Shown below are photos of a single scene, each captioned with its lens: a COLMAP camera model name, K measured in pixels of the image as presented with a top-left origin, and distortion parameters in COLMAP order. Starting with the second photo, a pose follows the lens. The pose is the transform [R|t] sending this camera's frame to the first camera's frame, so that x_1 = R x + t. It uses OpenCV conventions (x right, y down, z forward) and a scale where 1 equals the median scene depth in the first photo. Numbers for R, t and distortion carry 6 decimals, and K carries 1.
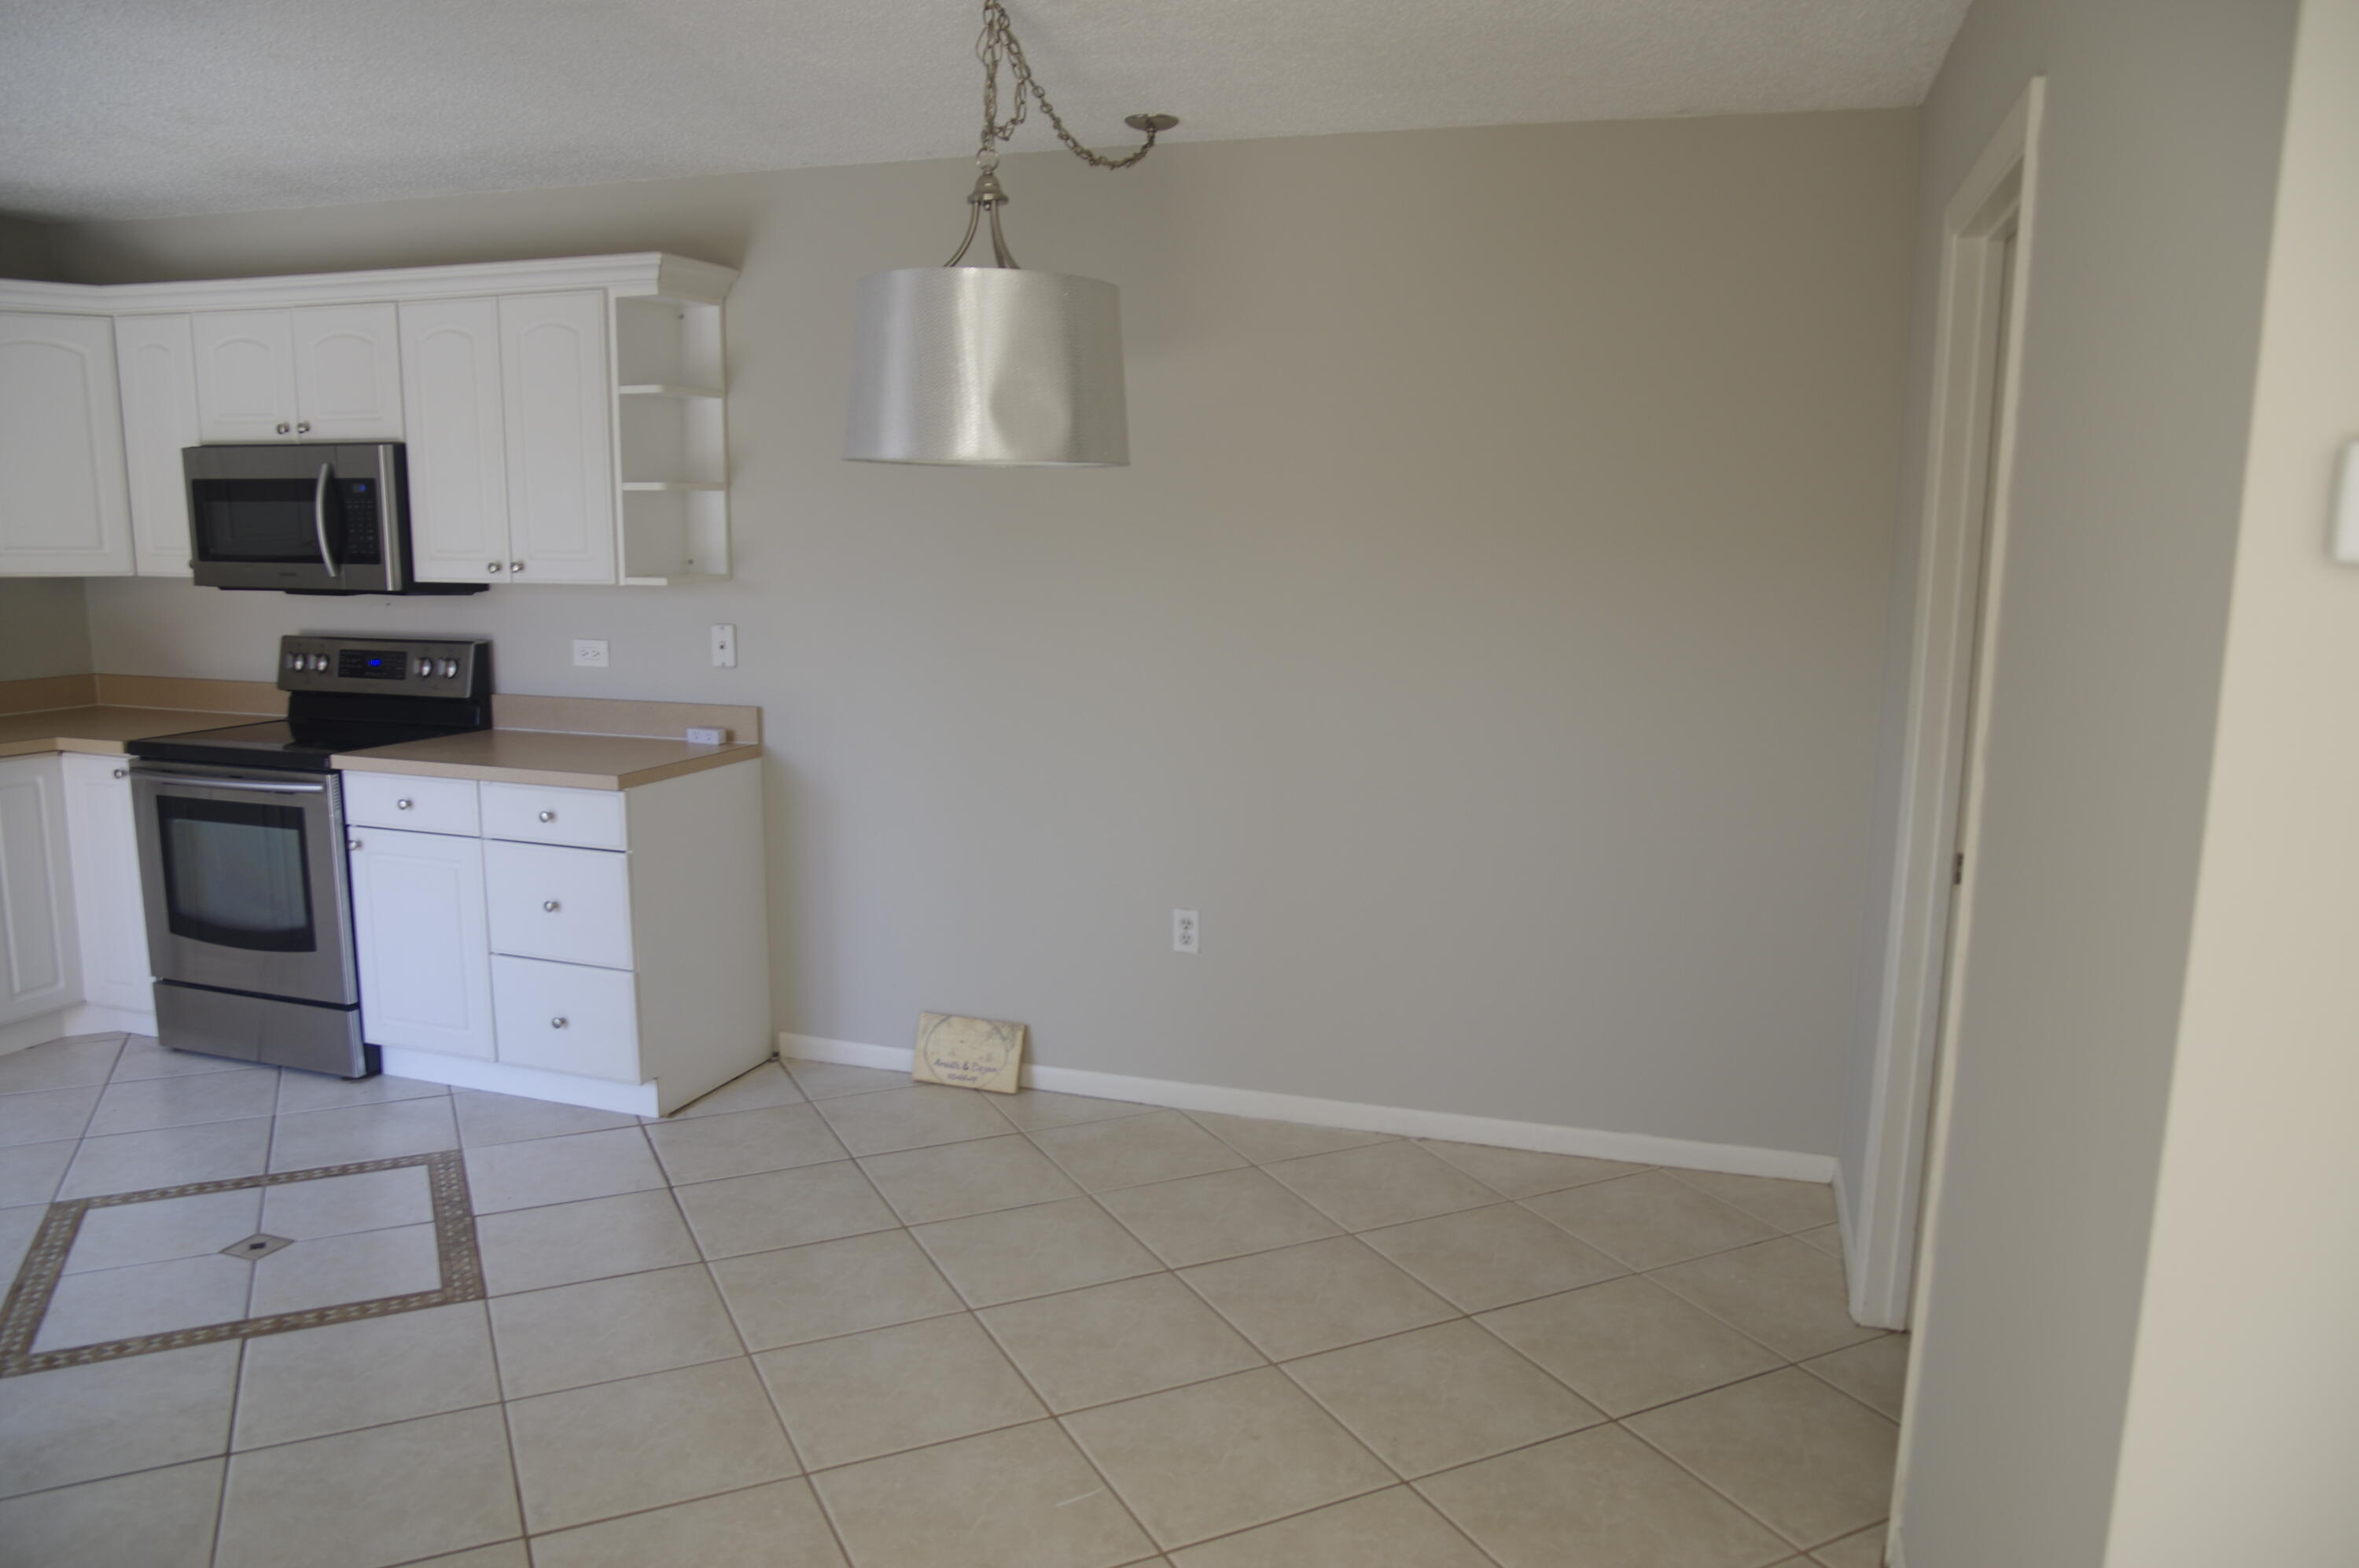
lens RADIAL K [[1636.6, 0, 1174.1], [0, 1636.6, 818.0], [0, 0, 1]] dist [-0.120671, 0.083178]
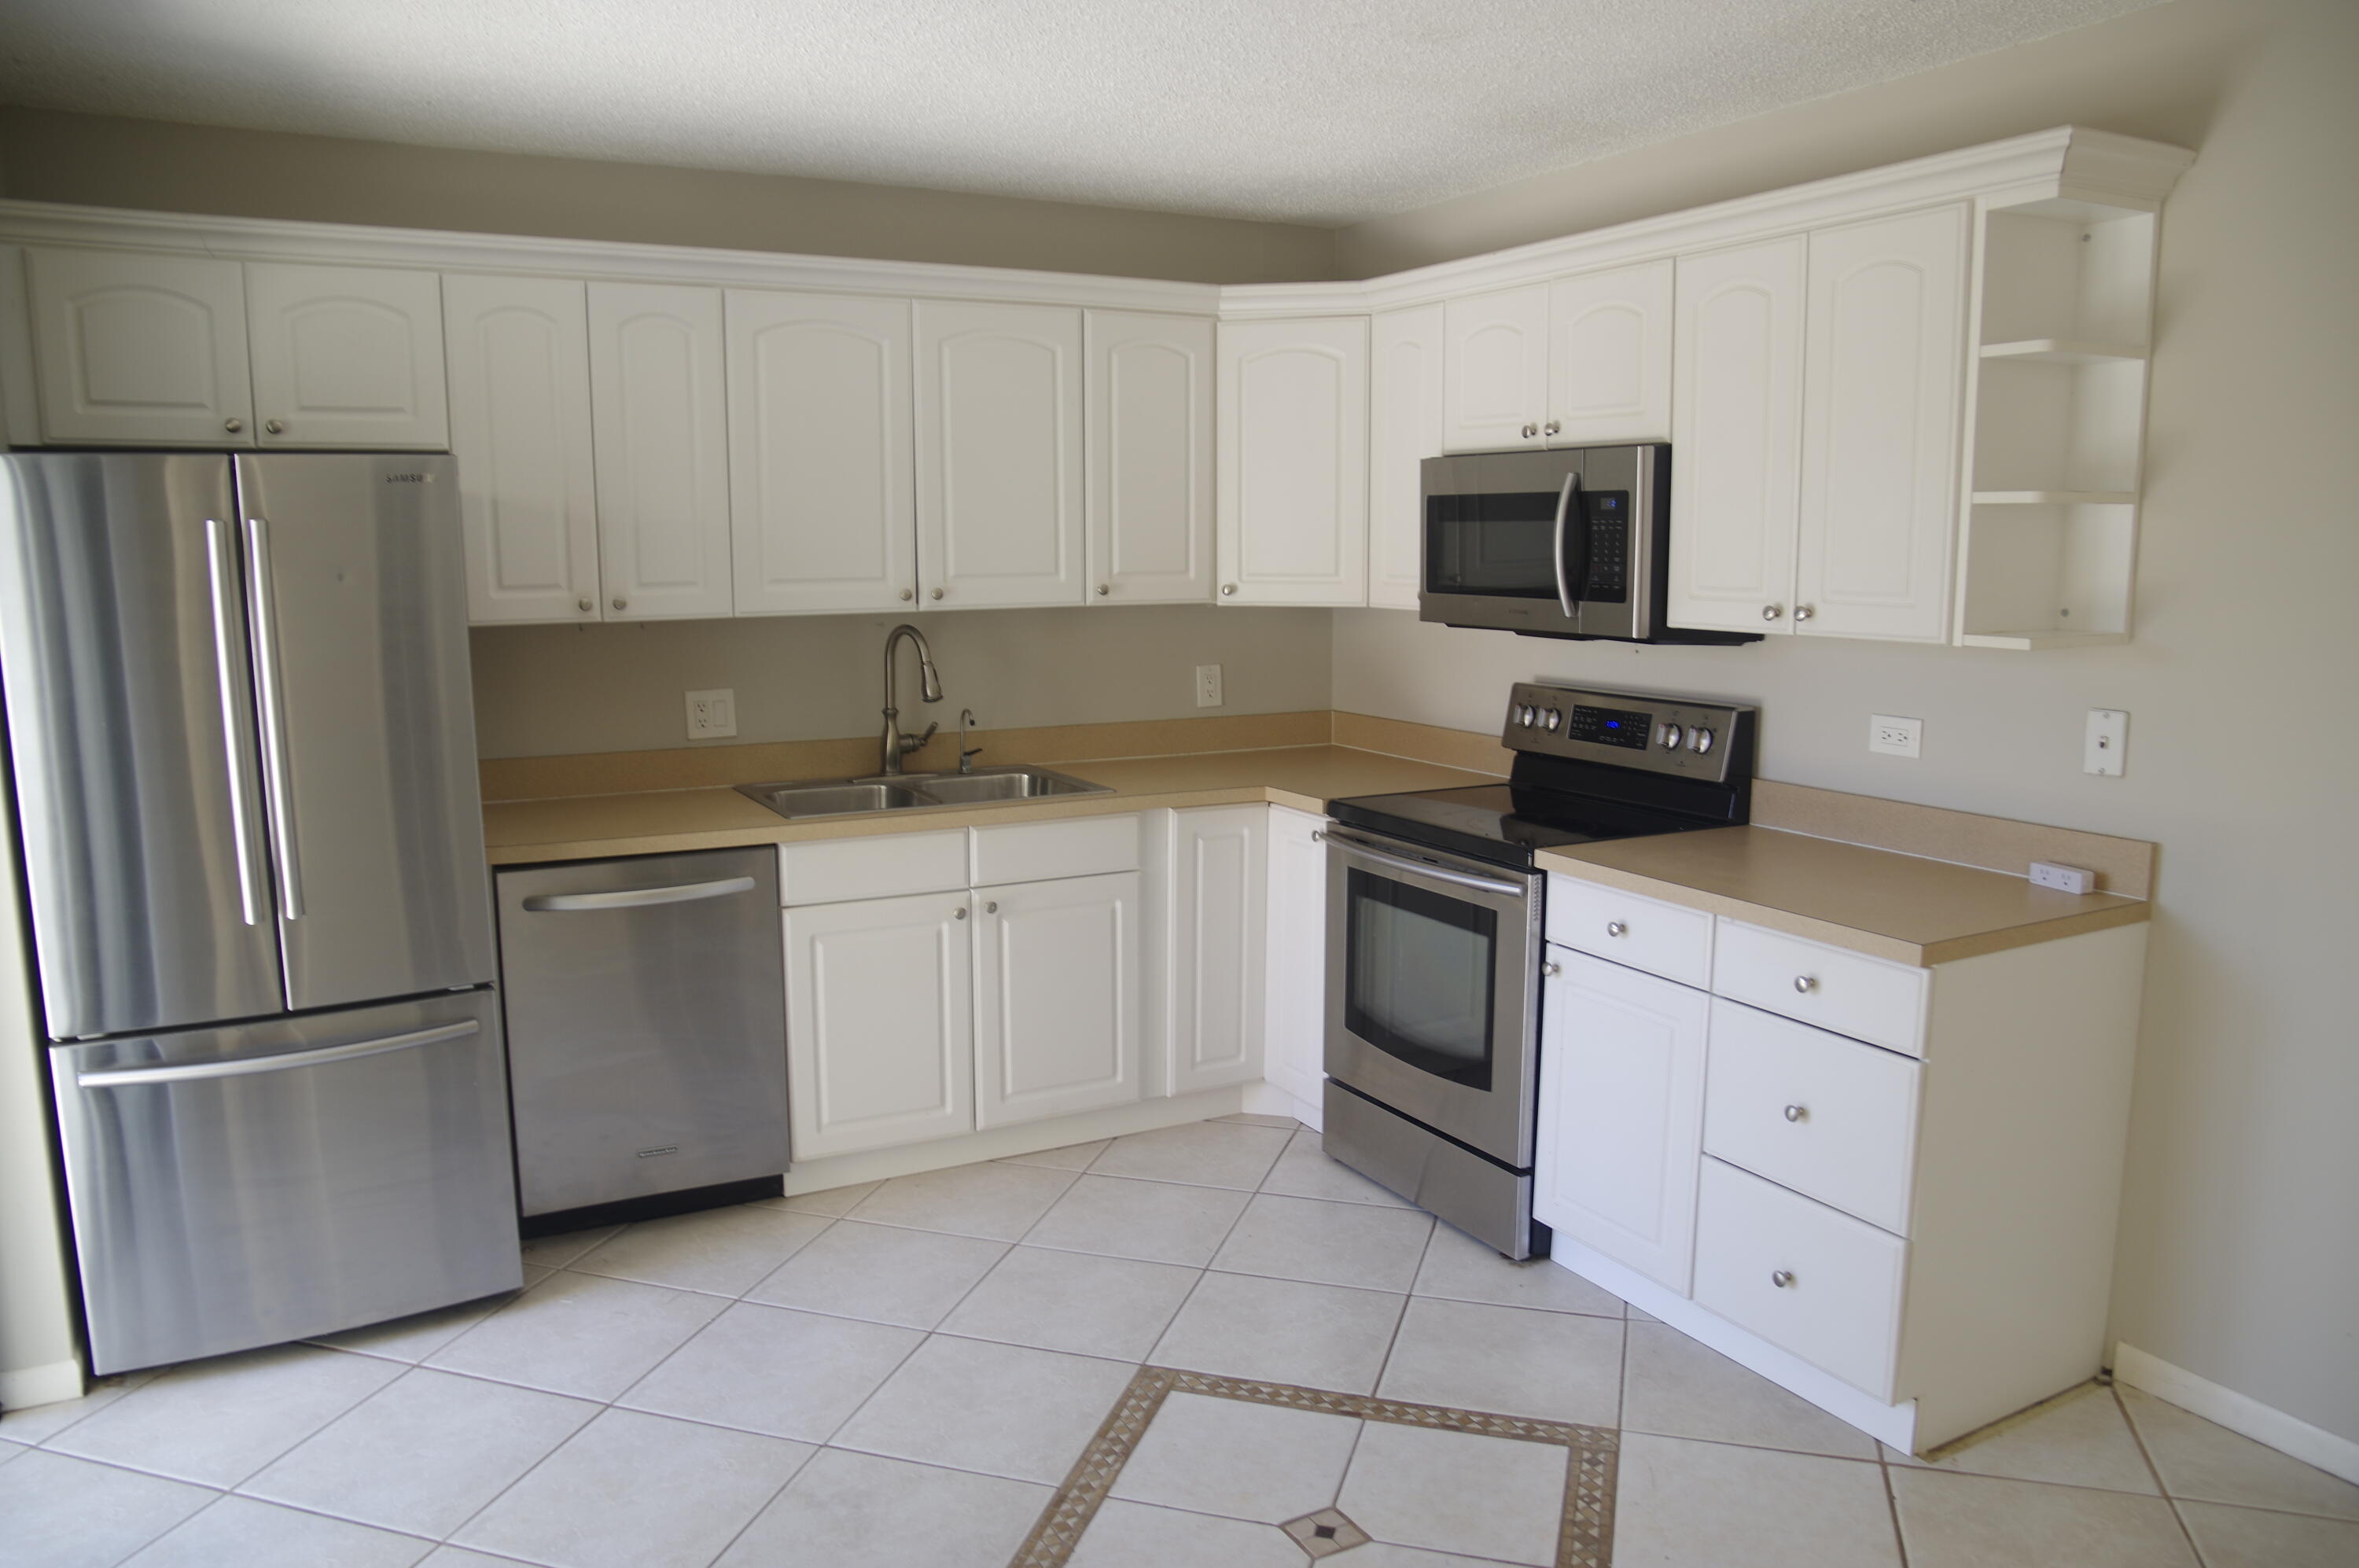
lens RADIAL K [[1636.6, 0, 1174.1], [0, 1636.6, 818.0], [0, 0, 1]] dist [-0.120671, 0.083178]
pose [[0.726463, 0.098802, -0.680066, -0.117813], [-0.109361, 0.993621, 0.027535, -0.054564], [0.678448, 0.054369, 0.732634, 0.290610]]
